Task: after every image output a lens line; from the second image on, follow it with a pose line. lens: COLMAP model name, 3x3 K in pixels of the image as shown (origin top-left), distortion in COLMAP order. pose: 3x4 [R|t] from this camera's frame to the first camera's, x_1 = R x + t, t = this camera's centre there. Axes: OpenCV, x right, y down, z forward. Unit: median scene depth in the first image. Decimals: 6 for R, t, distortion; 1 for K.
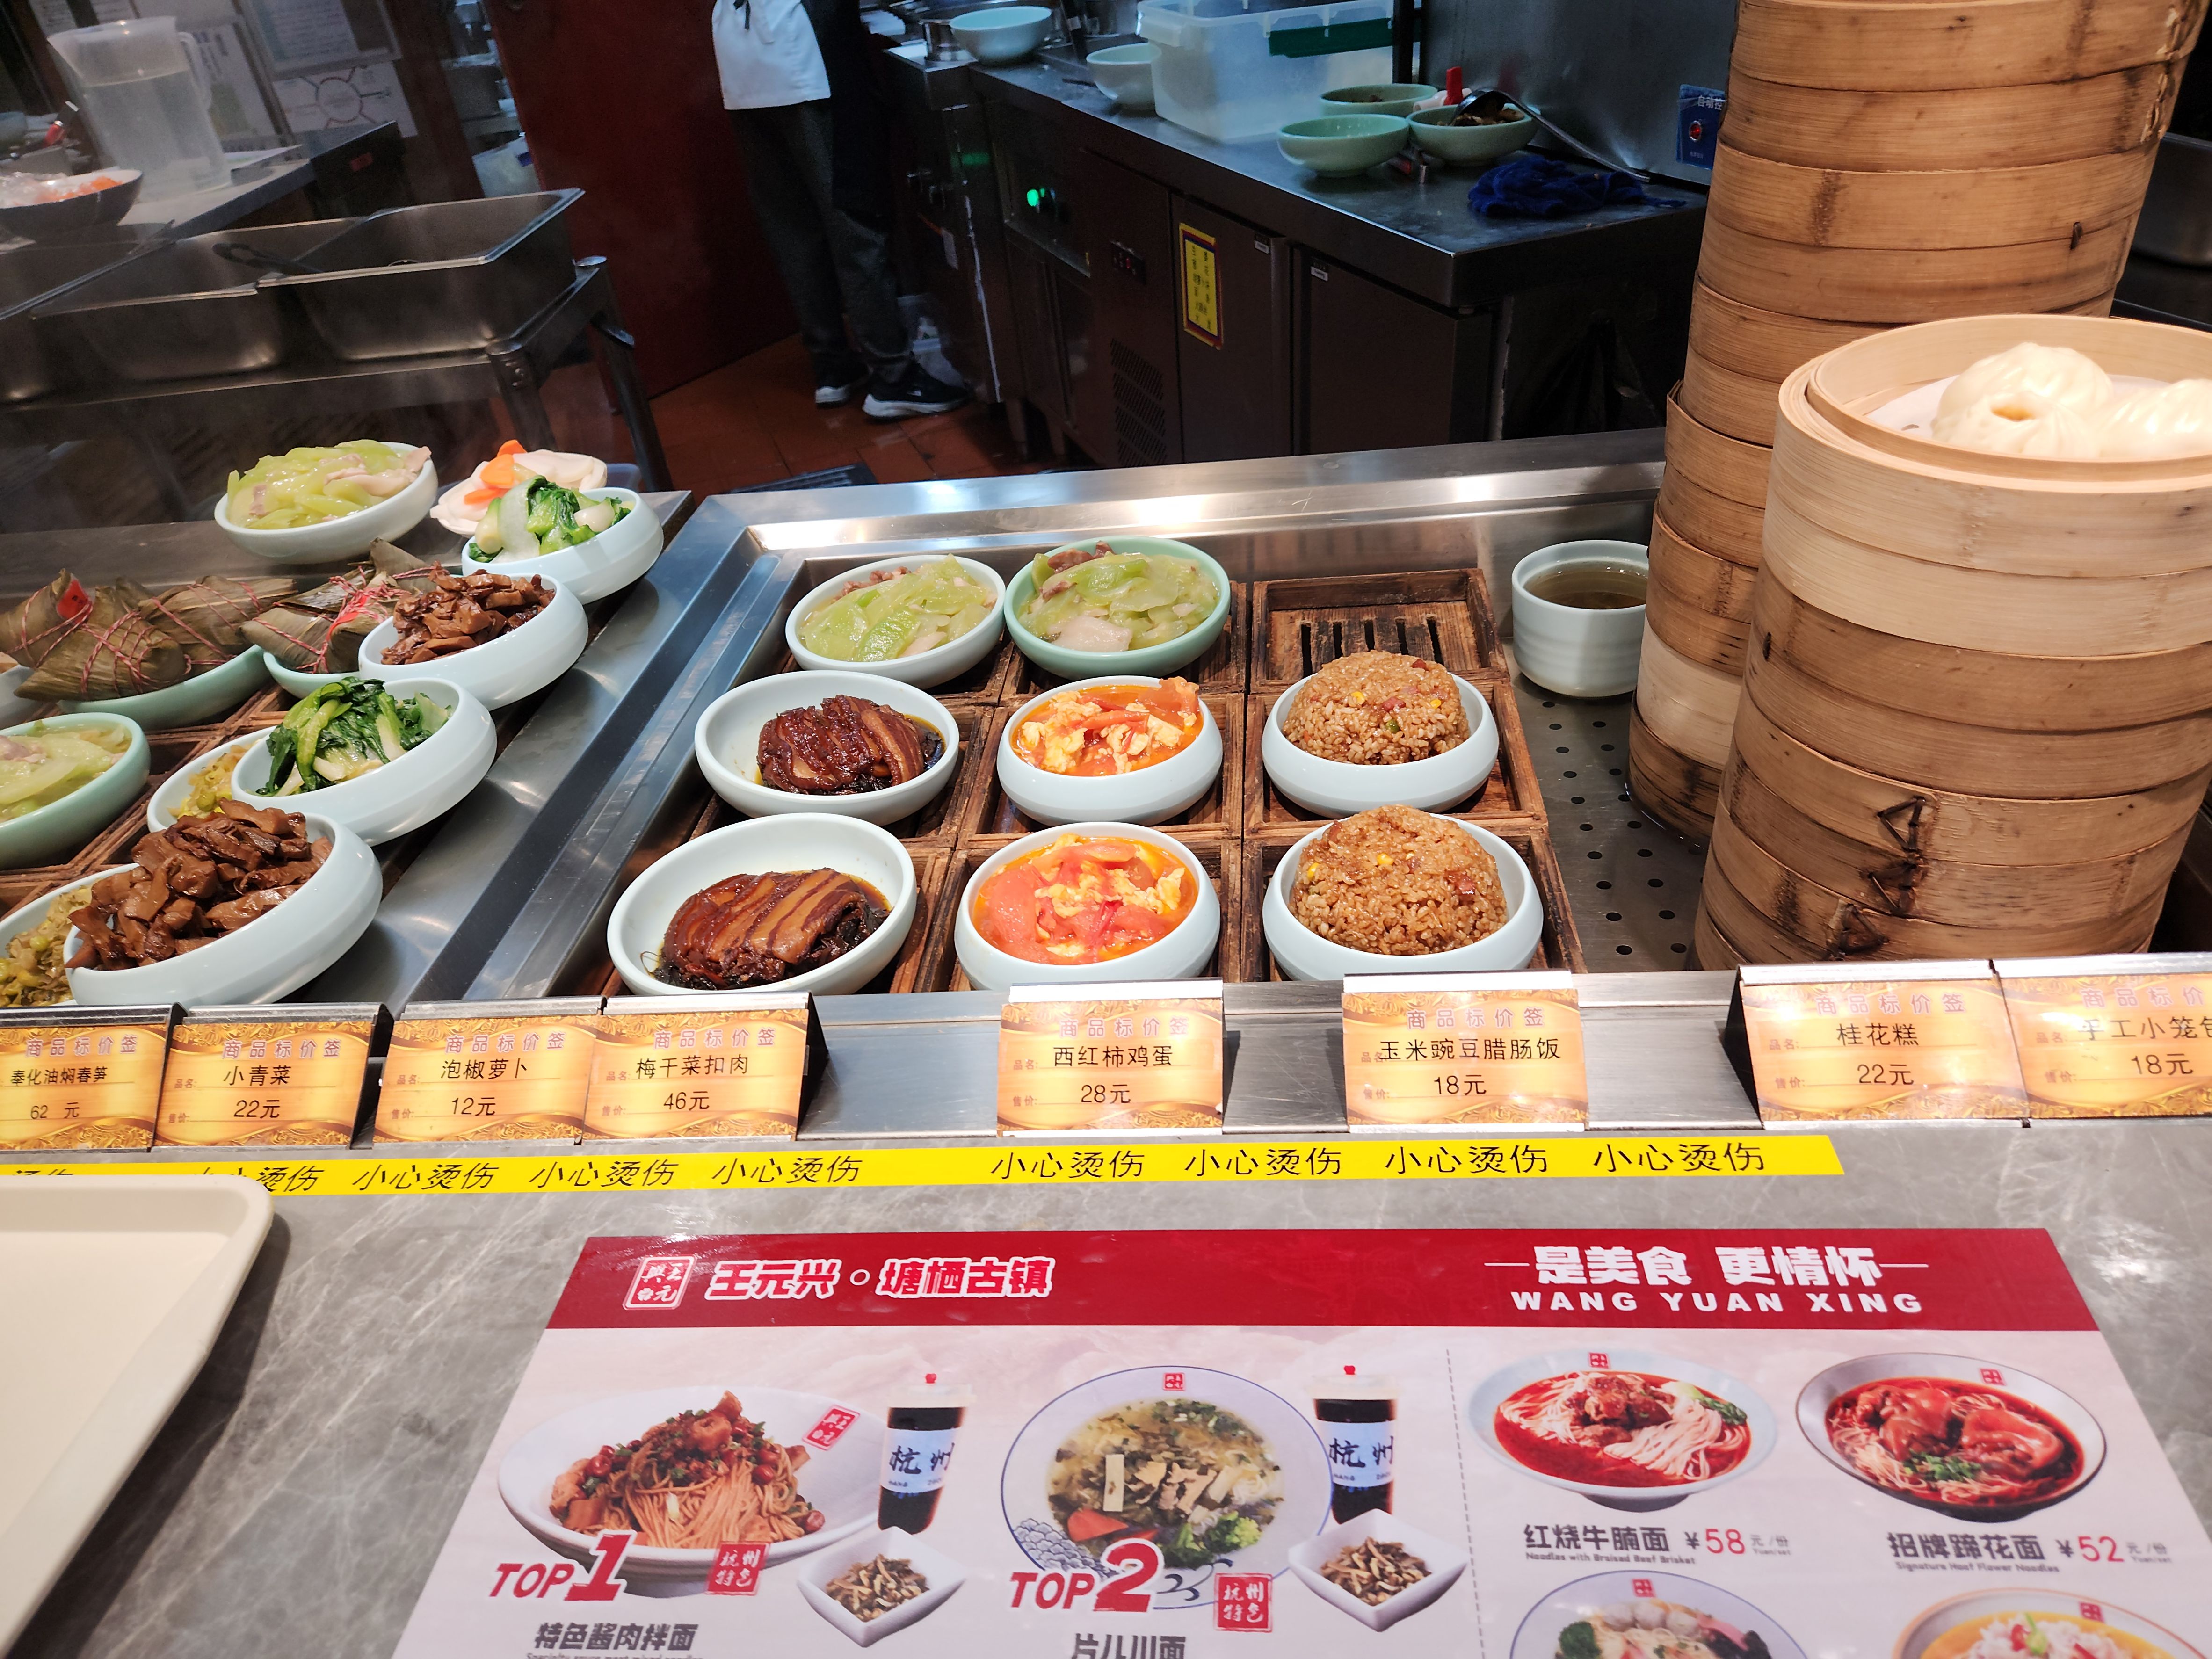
lens RADIAL K [[1465.8, 0, 1103.2], [0, 1465.8, 897.1], [0, 0, 1]] dist [0.077271, -0.070840]
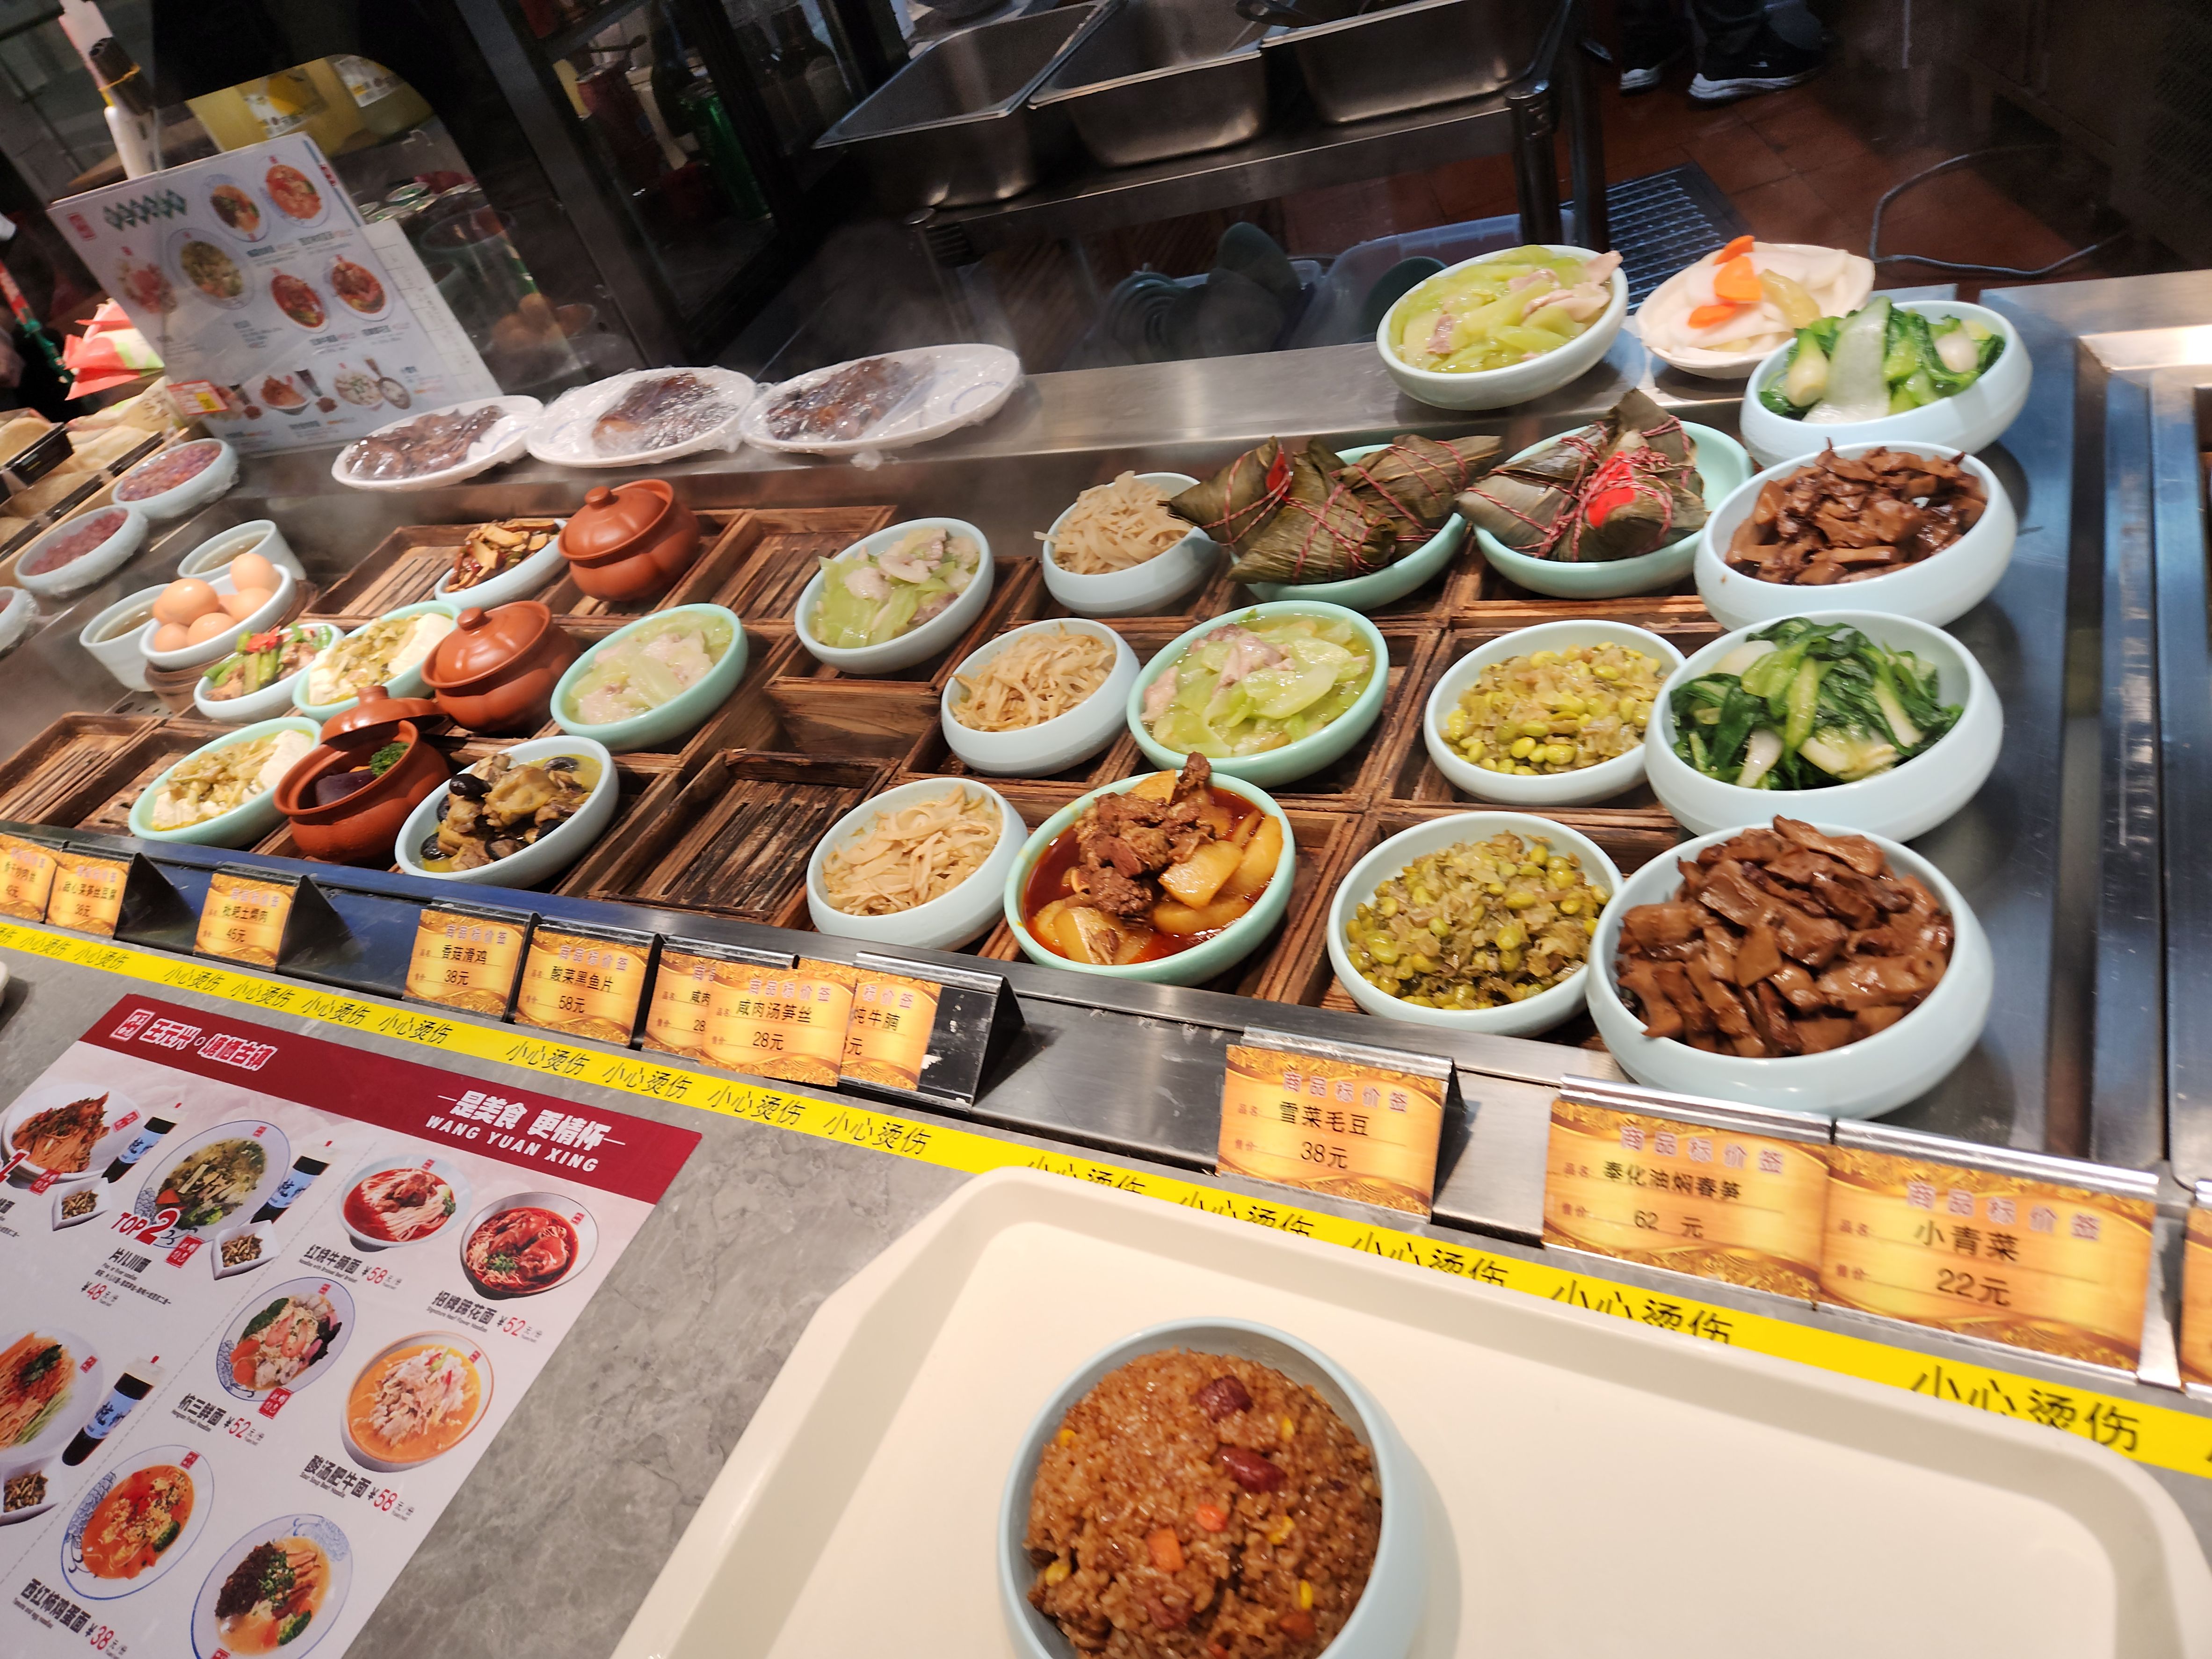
lens RADIAL K [[1465.8, 0, 1103.2], [0, 1465.8, 897.1], [0, 0, 1]] dist [0.077271, -0.070840]
pose [[0.915042, 0.110371, -0.387963, -0.404061], [-0.039849, 0.981866, 0.185342, -0.104103], [0.401384, -0.154135, 0.902847, 0.089819]]
